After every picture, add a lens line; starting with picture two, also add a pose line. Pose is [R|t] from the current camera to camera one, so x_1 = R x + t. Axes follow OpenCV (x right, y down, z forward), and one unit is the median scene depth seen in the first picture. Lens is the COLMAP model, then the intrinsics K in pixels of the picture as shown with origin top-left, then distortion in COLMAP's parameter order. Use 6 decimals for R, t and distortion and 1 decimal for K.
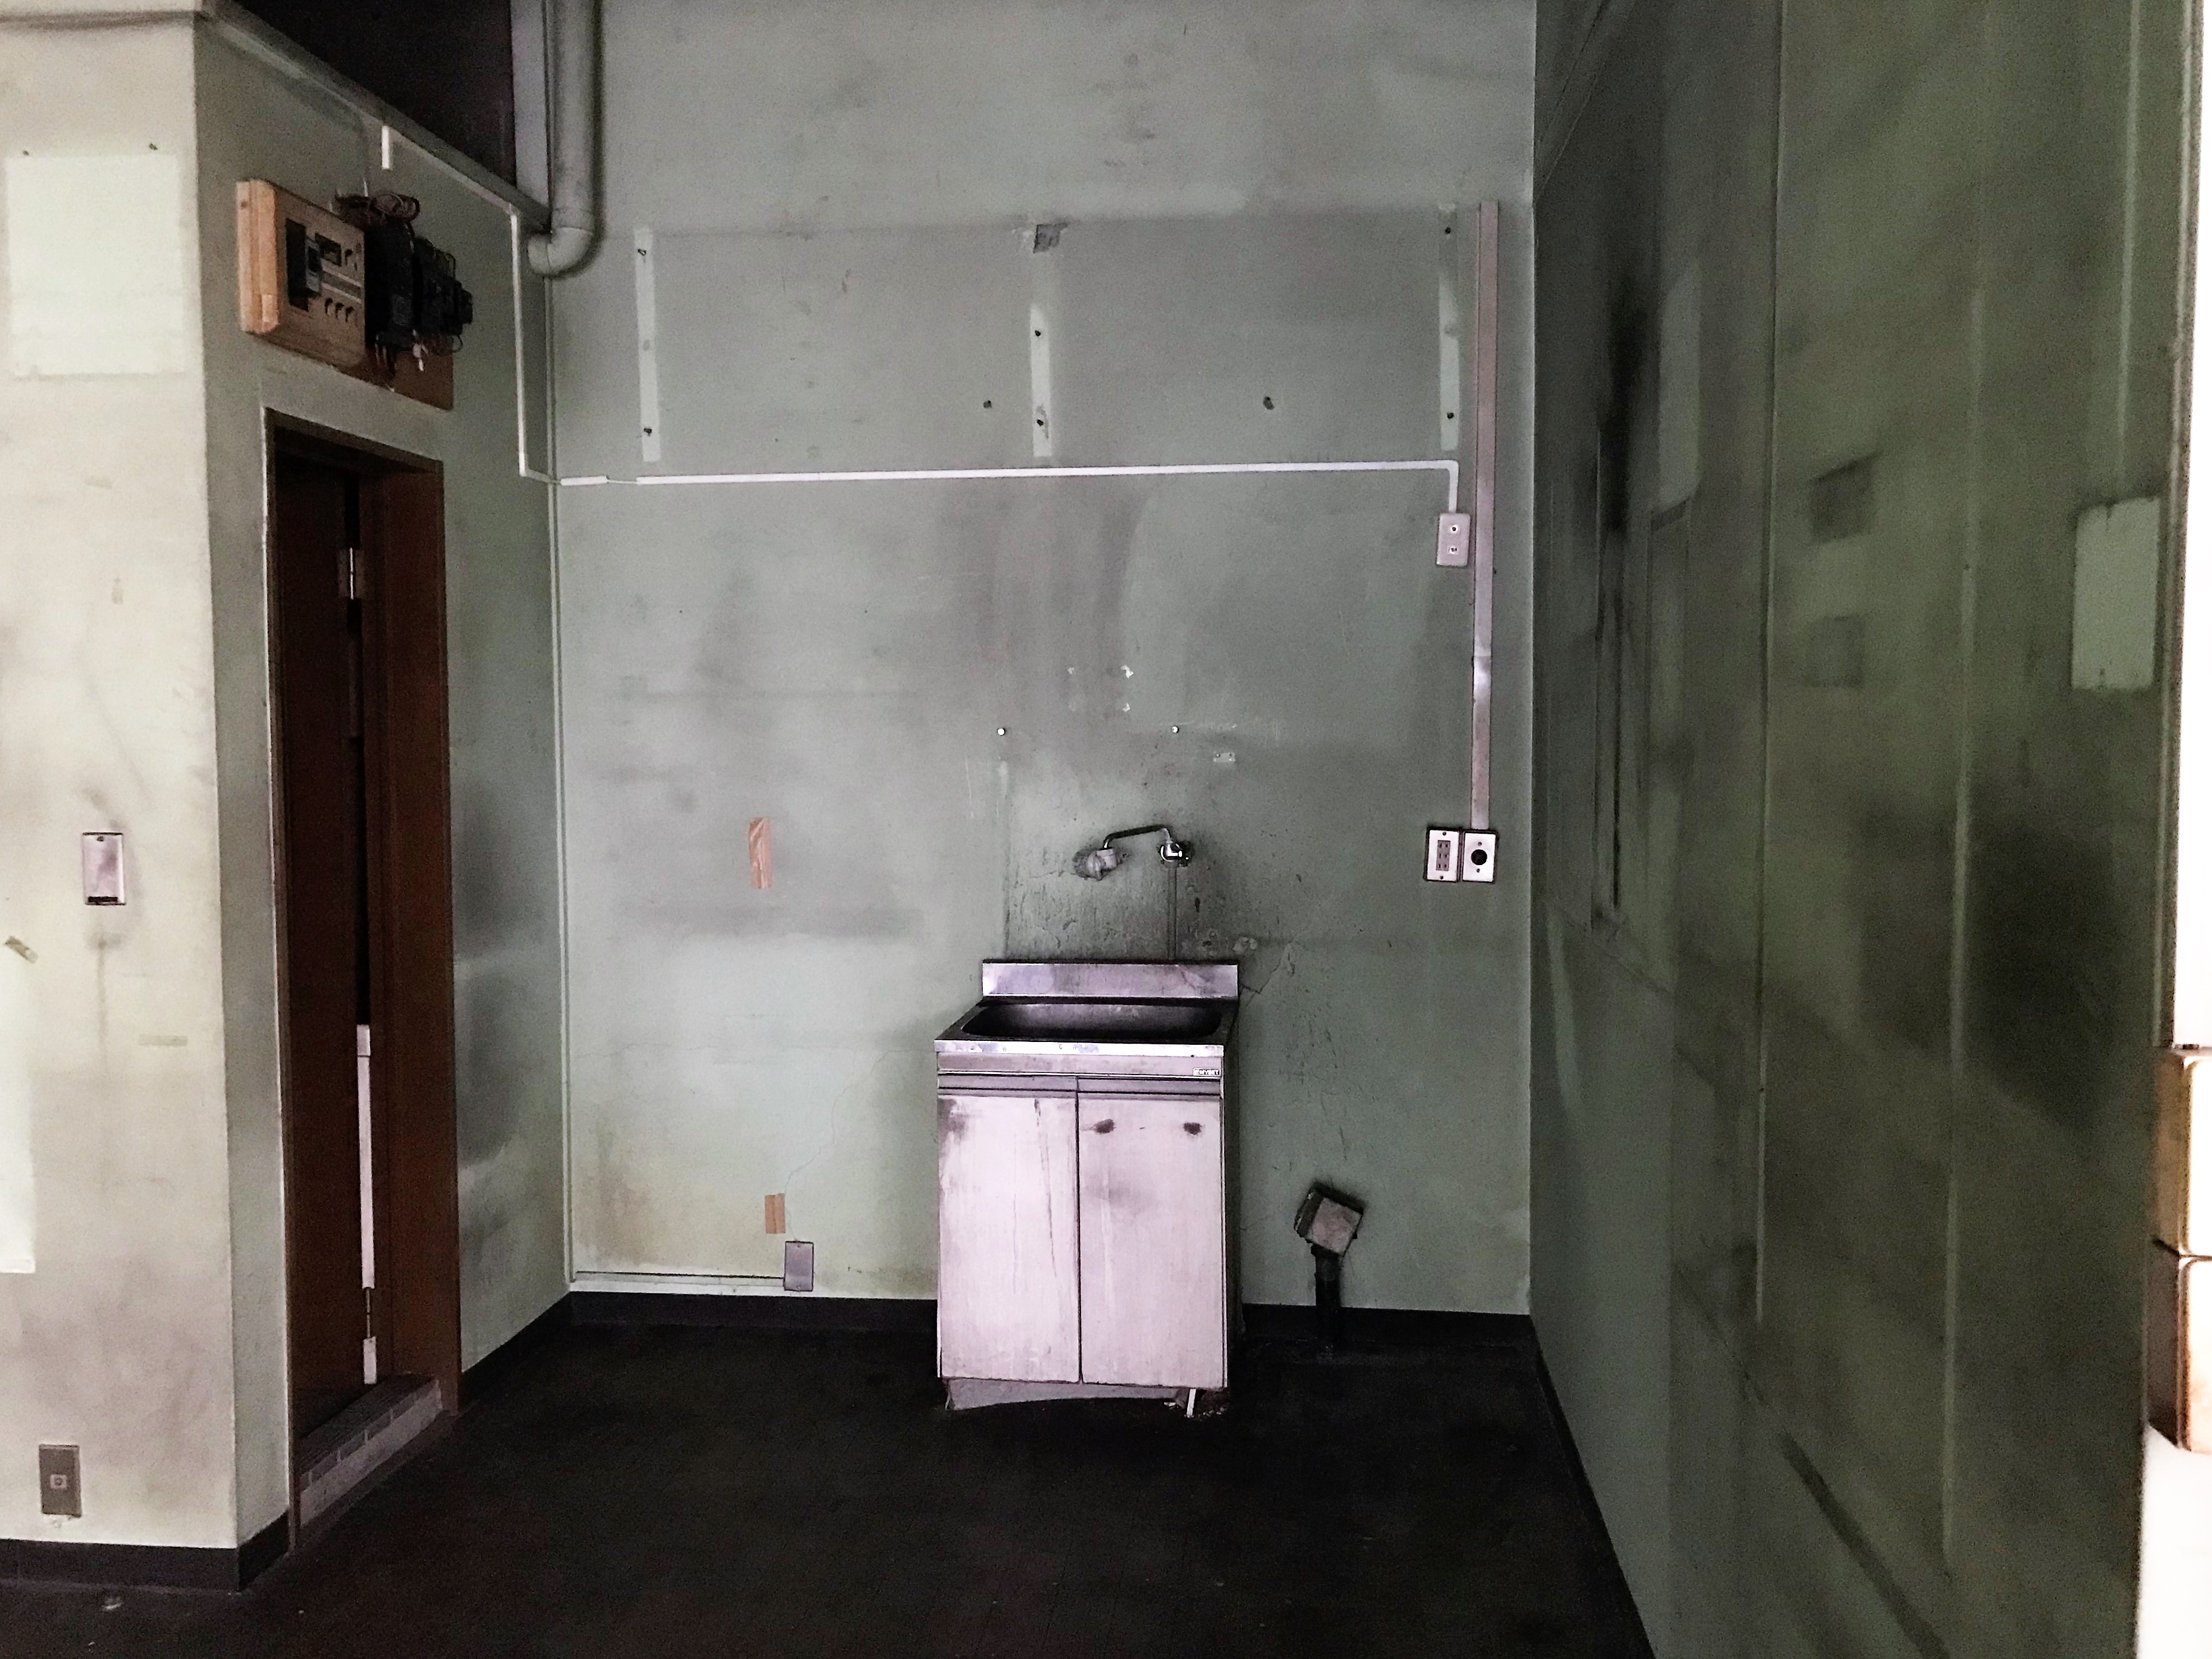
lens RADIAL K [[1790.8, 0, 1099.8], [0, 1790.8, 822.0], [0, 0, 1]] dist [0.044122, -0.058496]
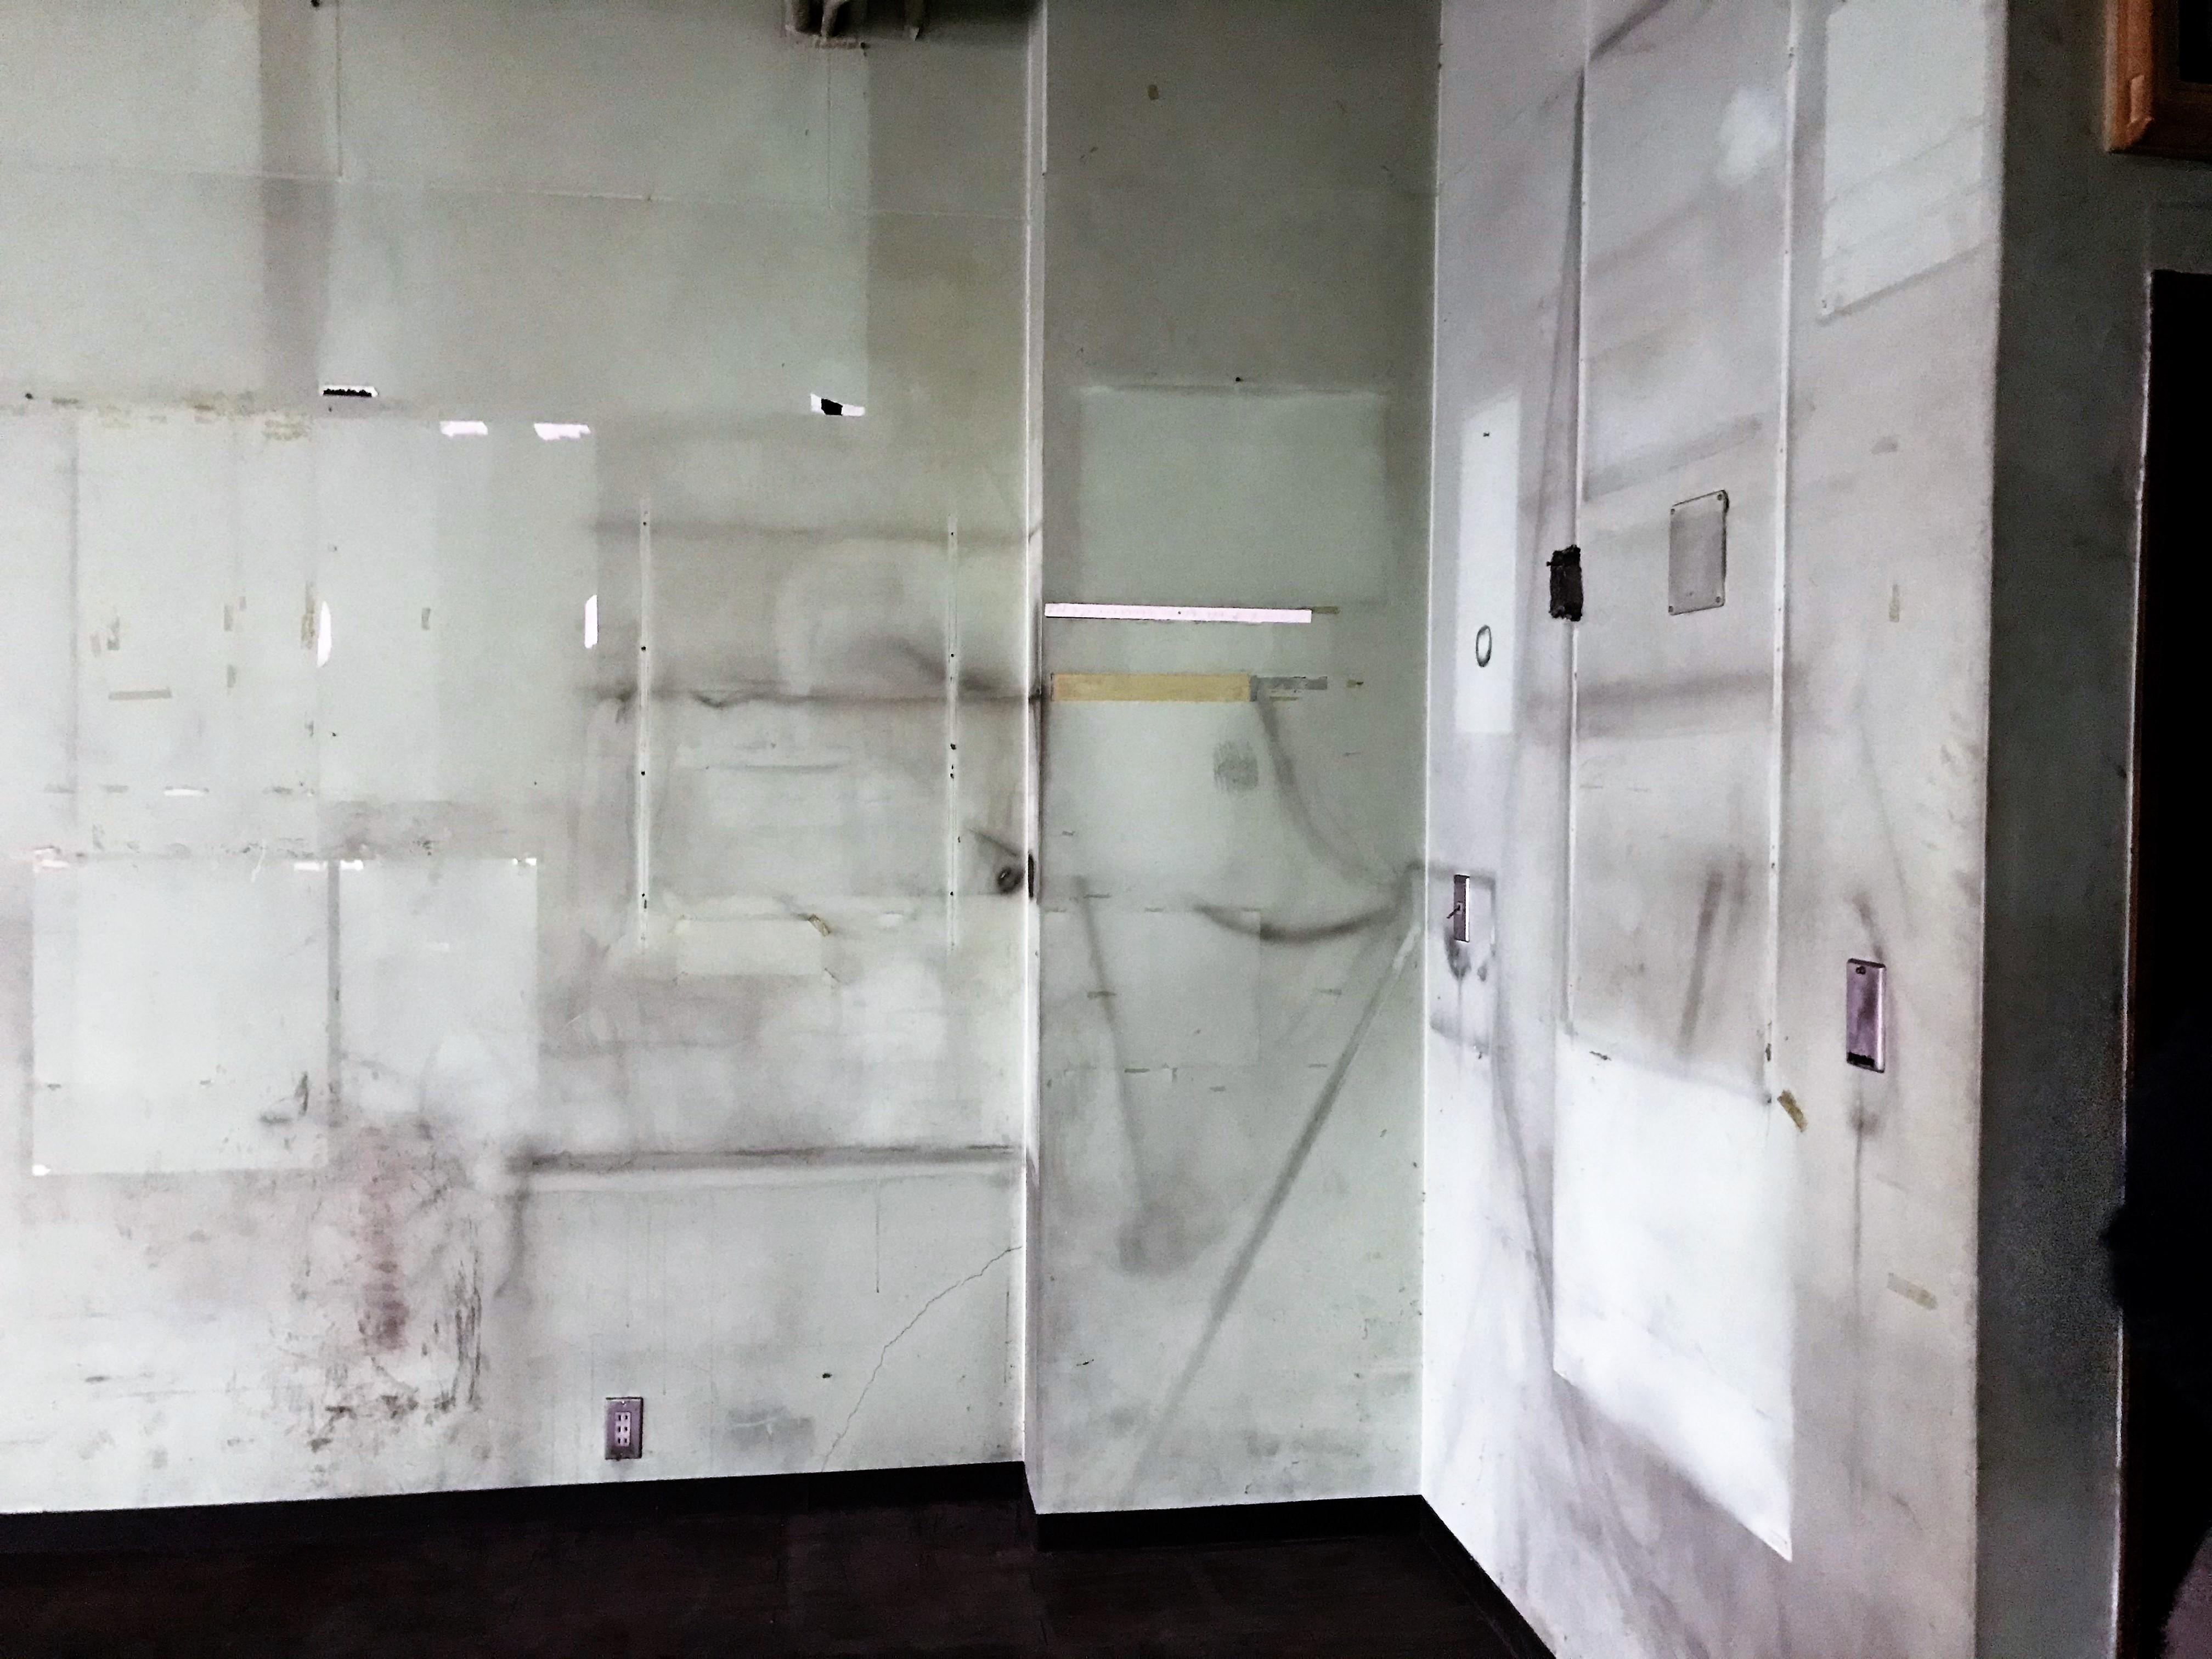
lens RADIAL K [[1826.5, 0, 992.0], [0, 1826.5, 815.7], [0, 0, 1]] dist [0.053129, -0.066507]
pose [[0.253638, 0.026322, -0.966941, 0.023770], [-0.064966, 0.997836, 0.010121, -0.026590], [0.965115, 0.060251, 0.254800, 0.392459]]
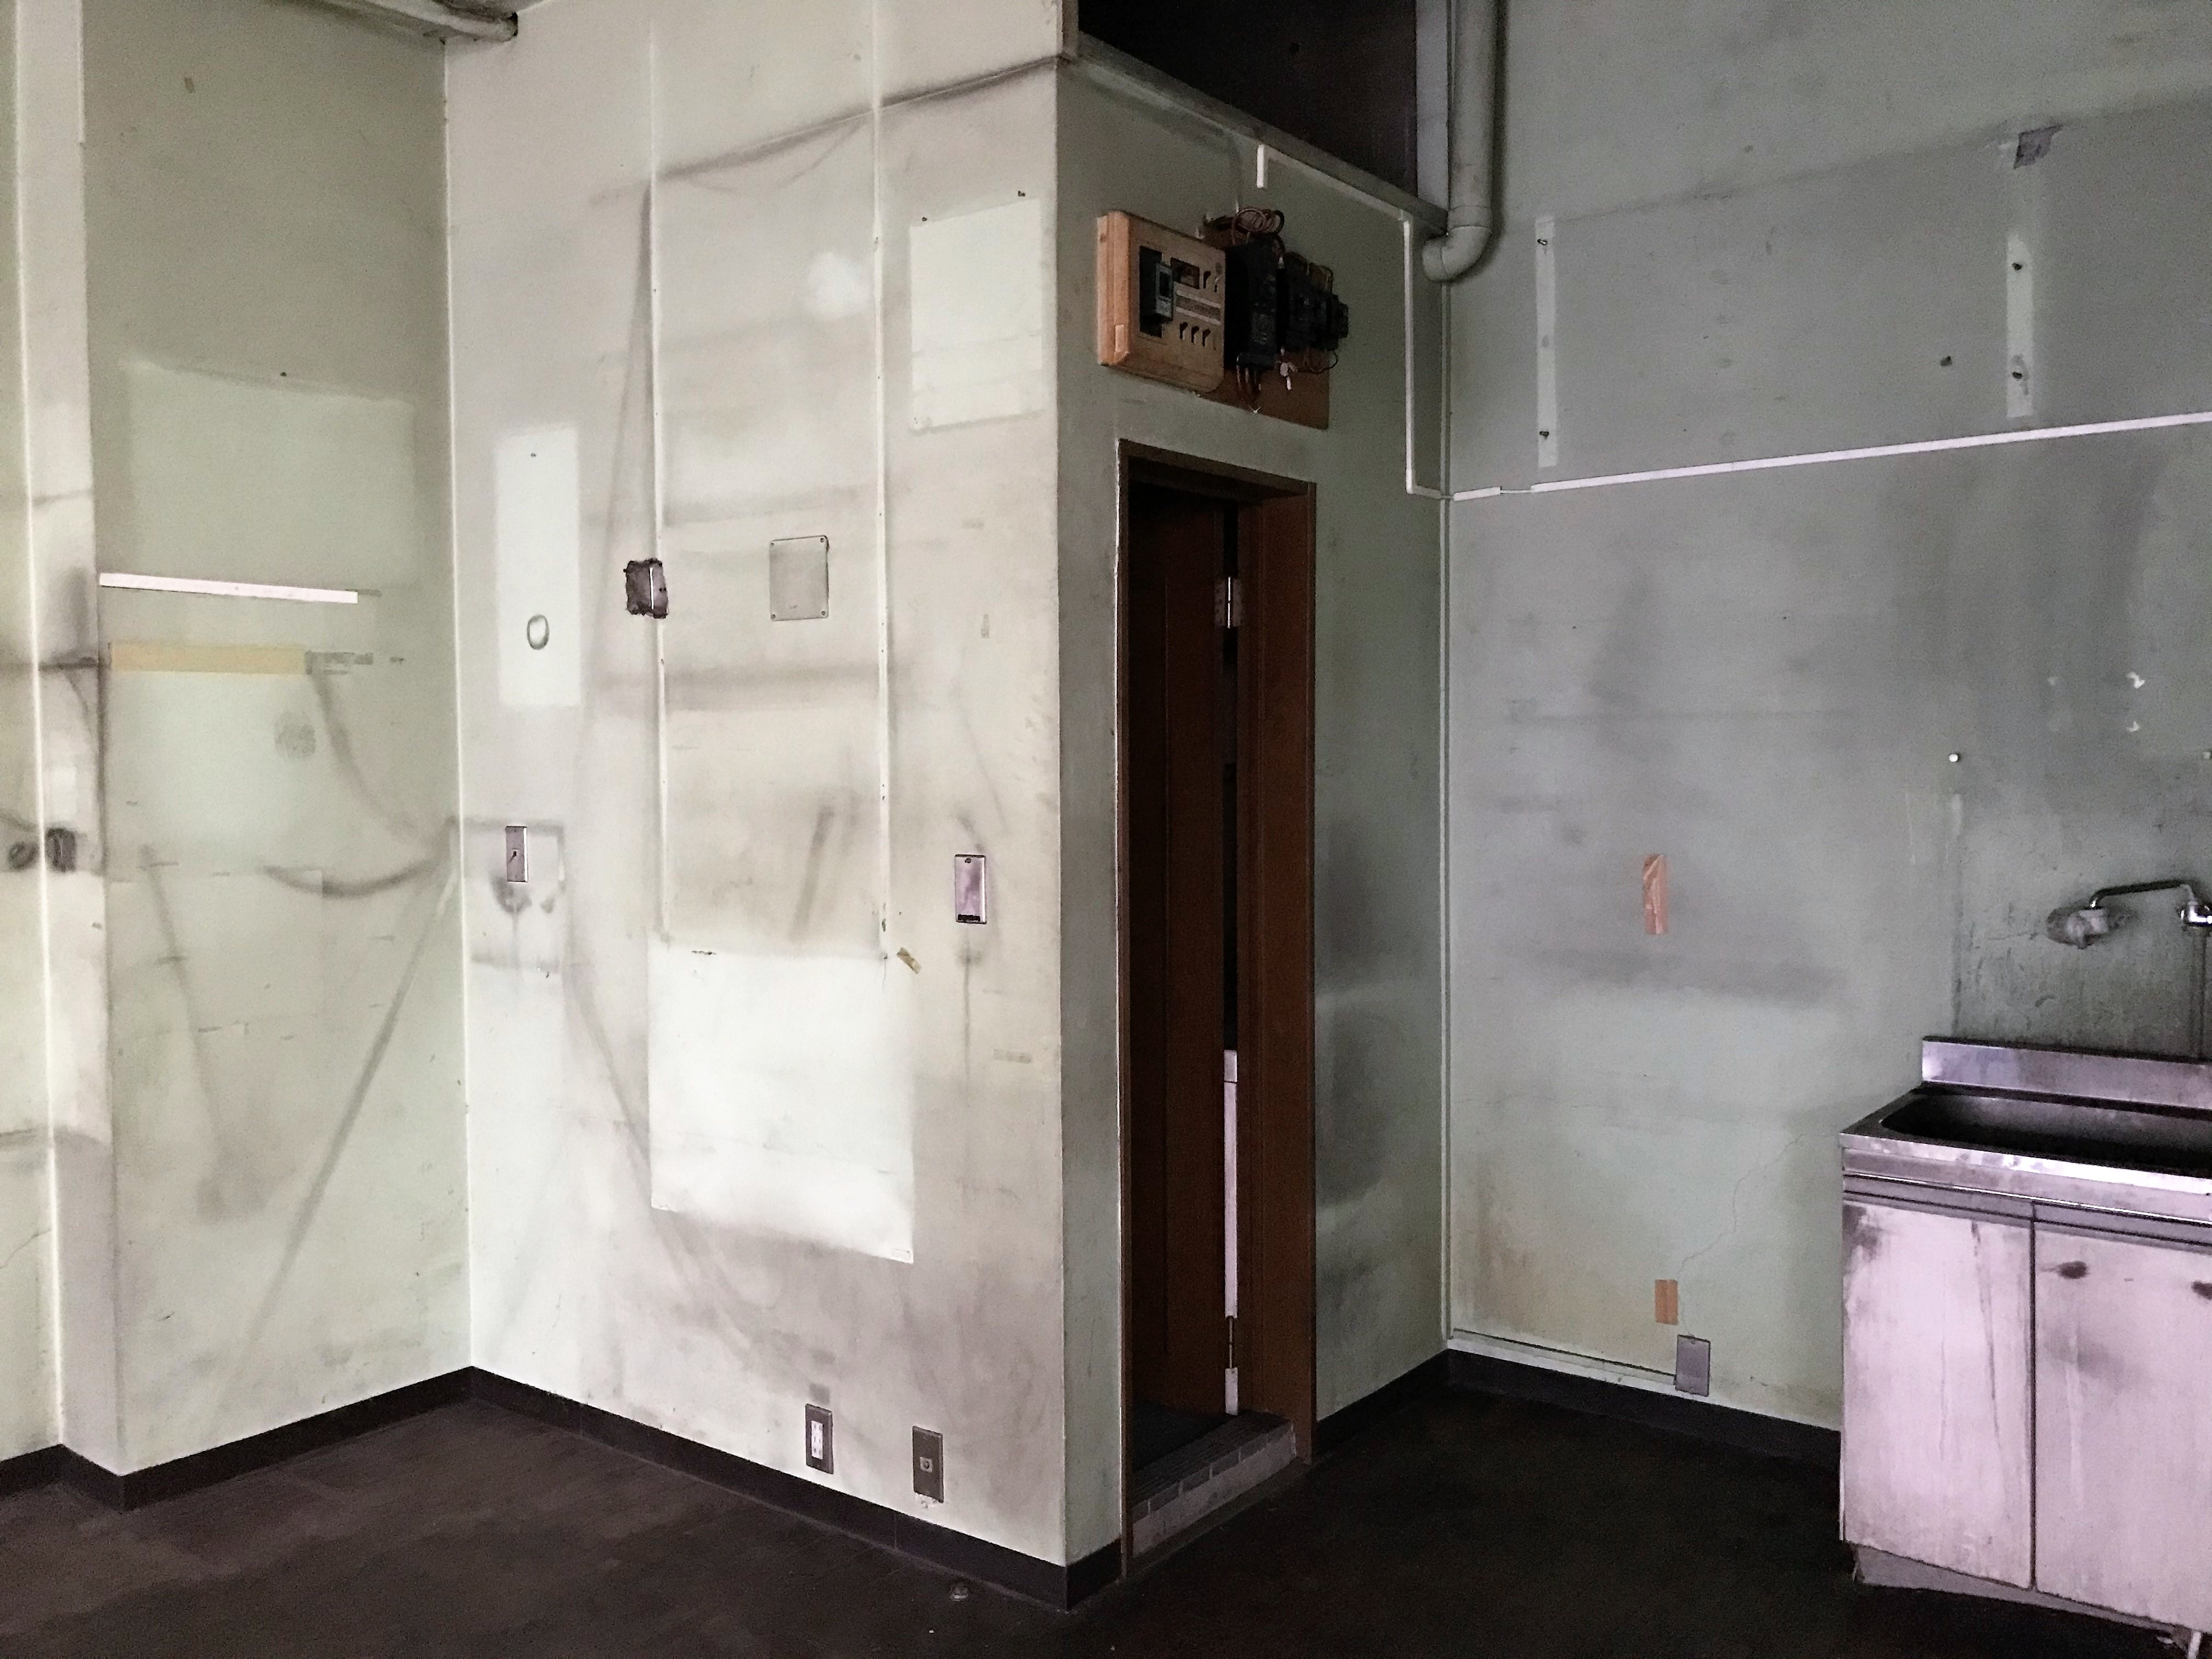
lens RADIAL K [[1790.6, 0, 1099.8], [0, 1790.6, 822.0], [0, 0, 1]] dist [0.044122, -0.058496]
pose [[0.858201, 0.019300, -0.512951, 0.037208], [-0.026569, 0.999624, -0.006839, -0.006332], [0.512626, 0.019497, 0.858391, 0.110165]]
